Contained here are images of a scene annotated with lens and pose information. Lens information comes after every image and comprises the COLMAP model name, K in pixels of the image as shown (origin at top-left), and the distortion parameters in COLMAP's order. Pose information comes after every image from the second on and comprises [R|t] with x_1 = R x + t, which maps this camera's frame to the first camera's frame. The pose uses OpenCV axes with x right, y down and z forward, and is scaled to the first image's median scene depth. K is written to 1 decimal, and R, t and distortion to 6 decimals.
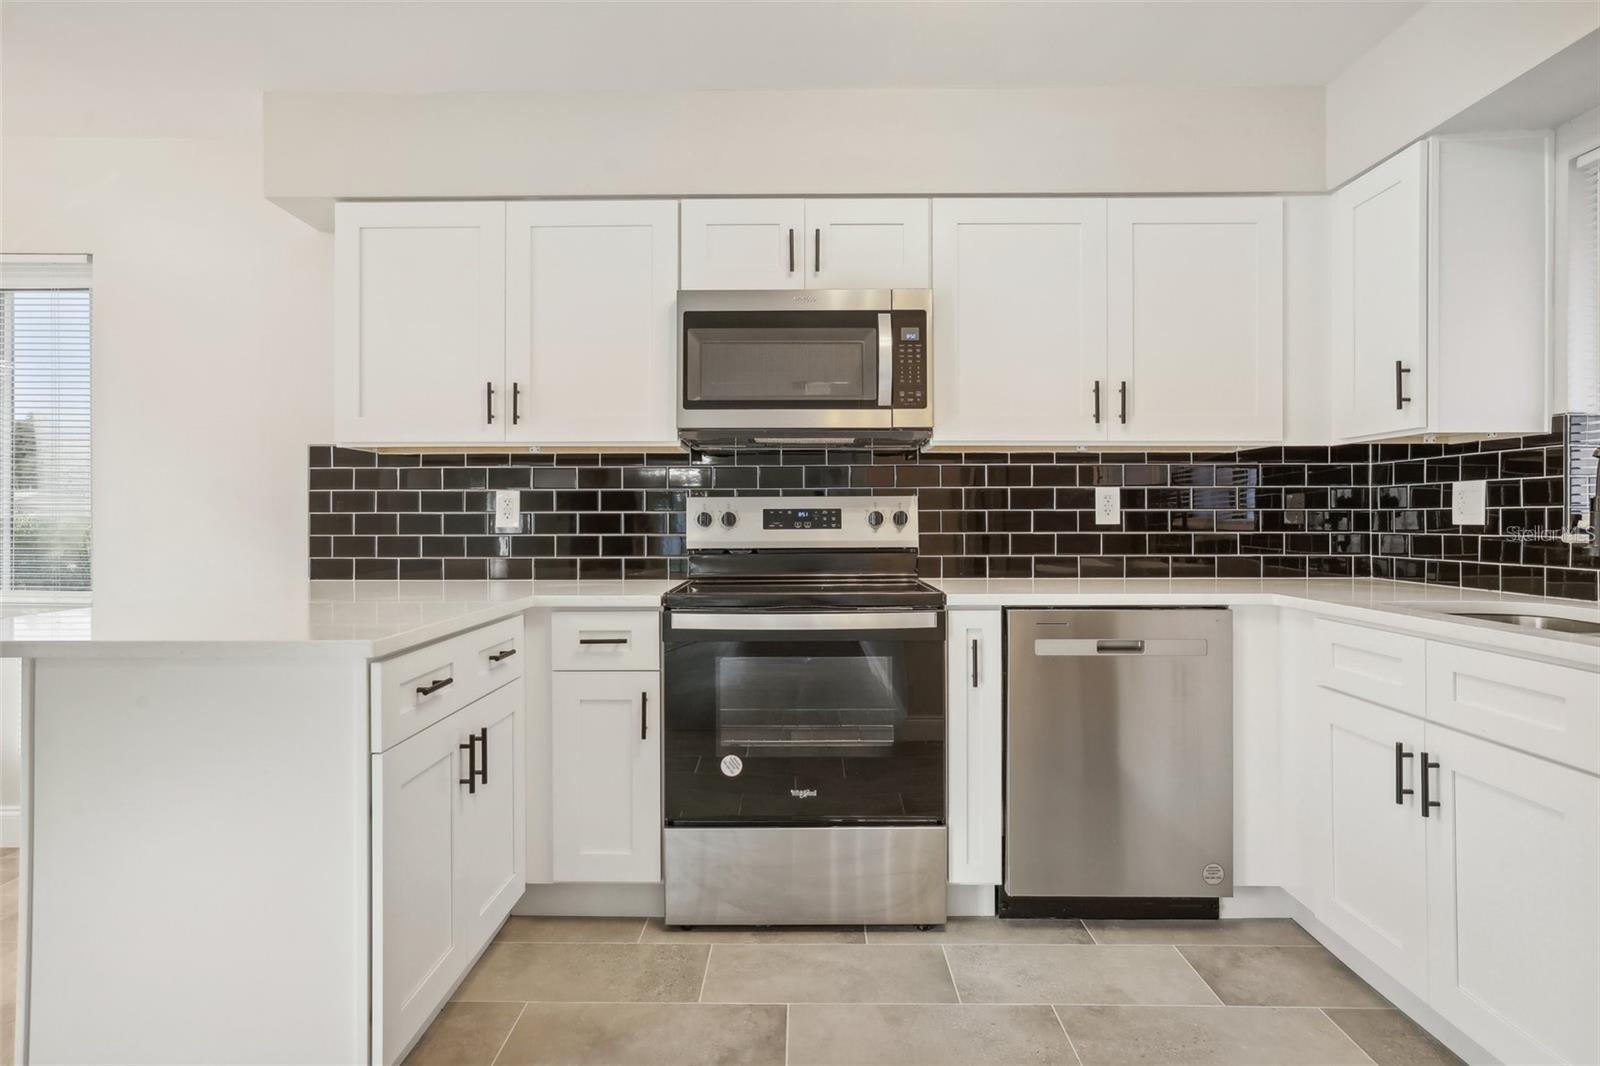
lens RADIAL K [[927.0, 0, 795.2], [0, 927.0, 507.4], [0, 0, 1]] dist [-0.001548, 0.001458]
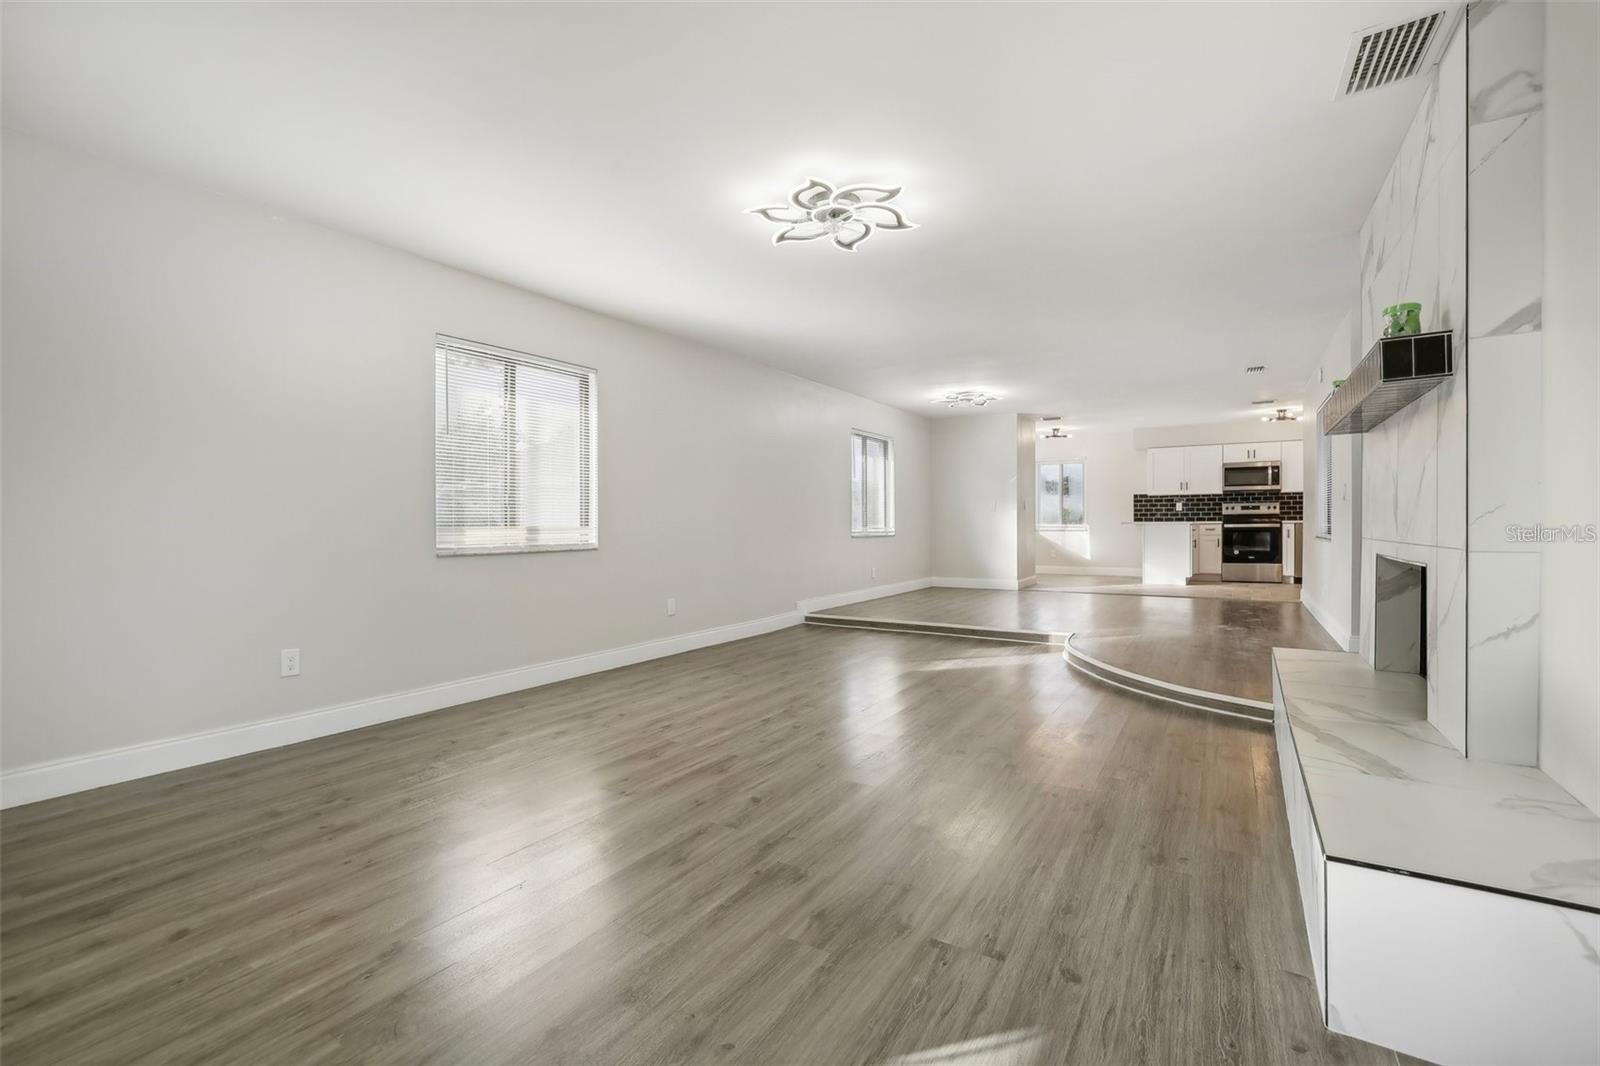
lens RADIAL K [[710.2, 0, 800.5], [0, 710.2, 526.7], [0, 0, 1]] dist [-0.046513, 0.017937]
pose [[0.852116, -0.000286, -0.523354, -0.089174], [0.011262, 0.999778, 0.017789, 0.020544], [0.523233, -0.021052, 0.851930, -3.456410]]
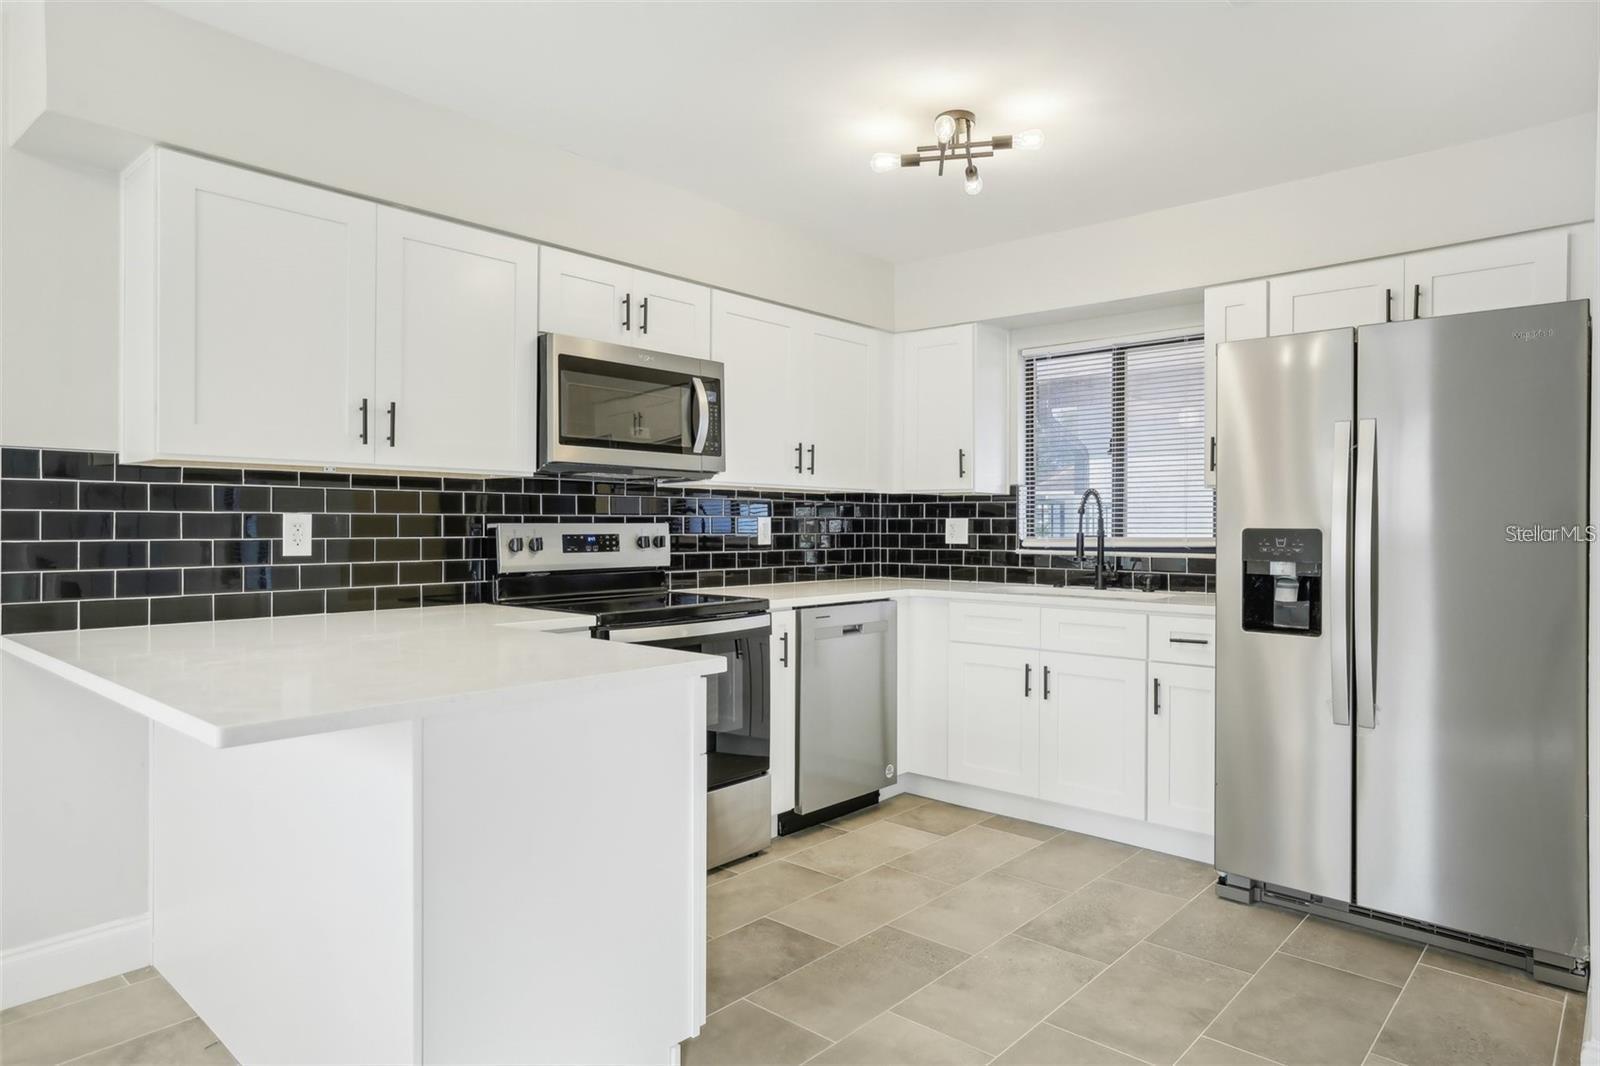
lens RADIAL K [[959.5, 0, 796.5], [0, 959.5, 506.6], [0, 0, 1]] dist [-0.000850, 0.001010]
pose [[0.655036, 0.018803, 0.755363, -0.760336], [-0.012550, 0.999823, -0.014005, -0.020154], [-0.755493, -0.000306, 0.655157, 0.054679]]
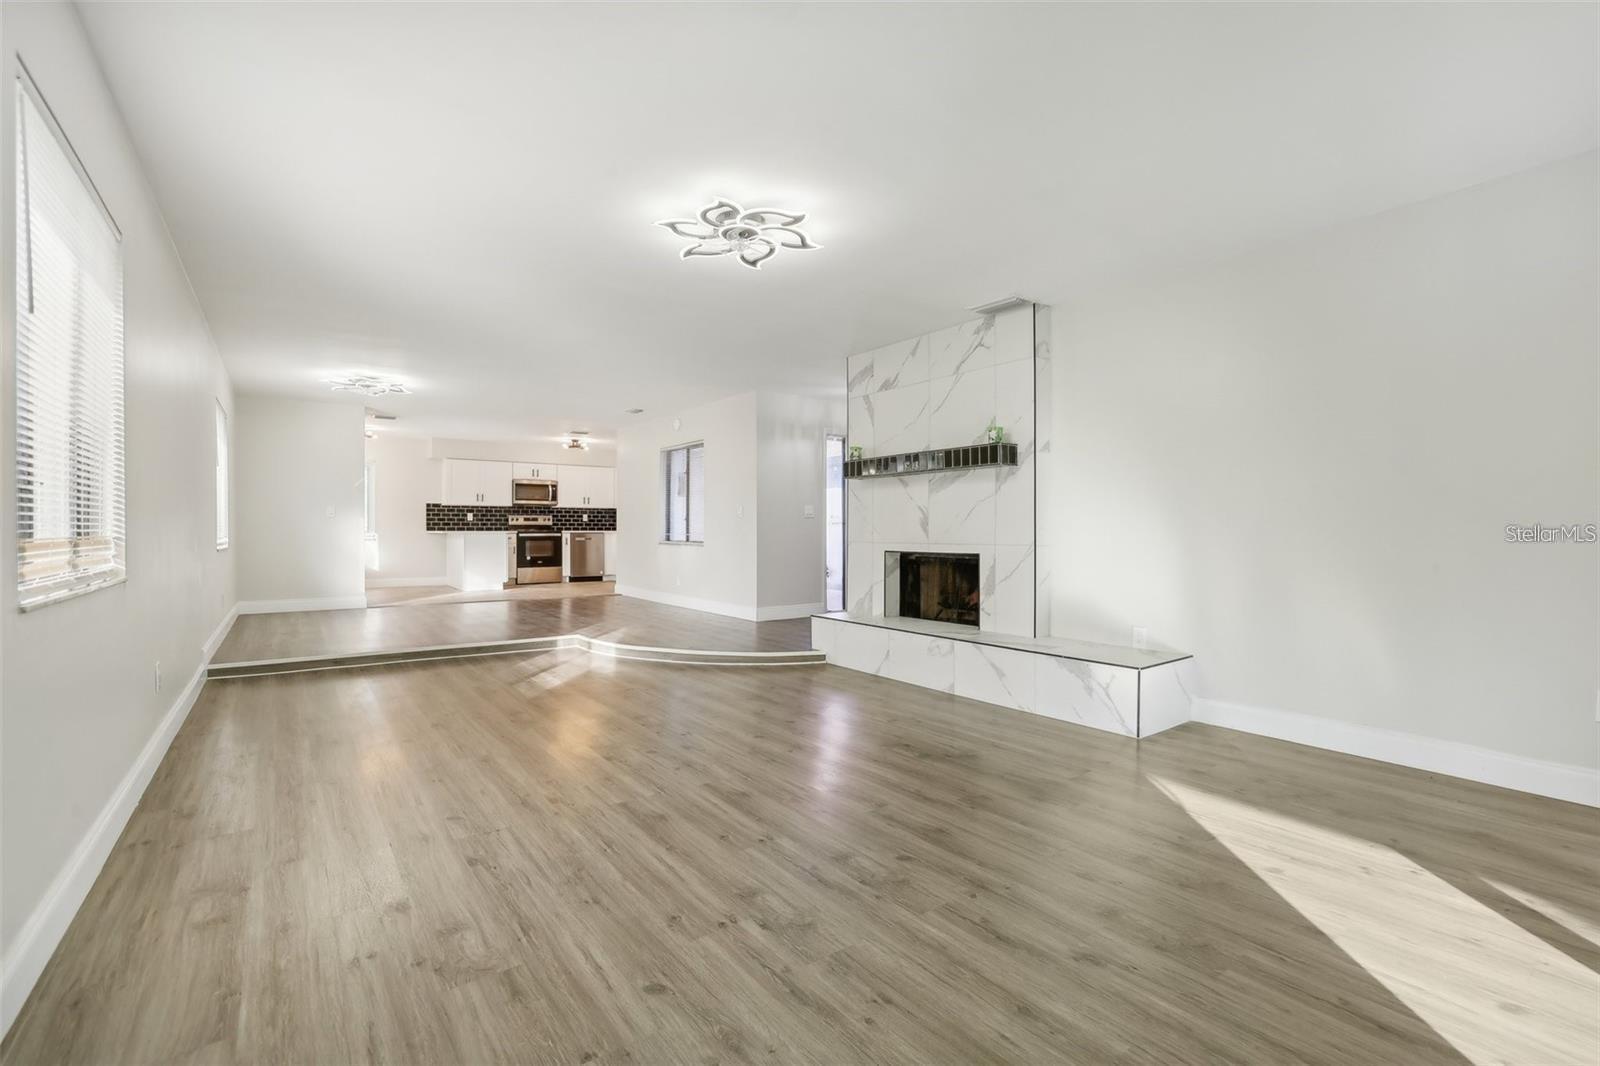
lens RADIAL K [[706.4, 0, 797.4], [0, 706.4, 538.3], [0, 0, 1]] dist [-0.046833, 0.017495]
pose [[0.796785, -0.004302, 0.604248, -1.322471], [-0.010737, 0.999716, 0.021277, 0.020109], [-0.604167, -0.023441, 0.796513, -3.453643]]
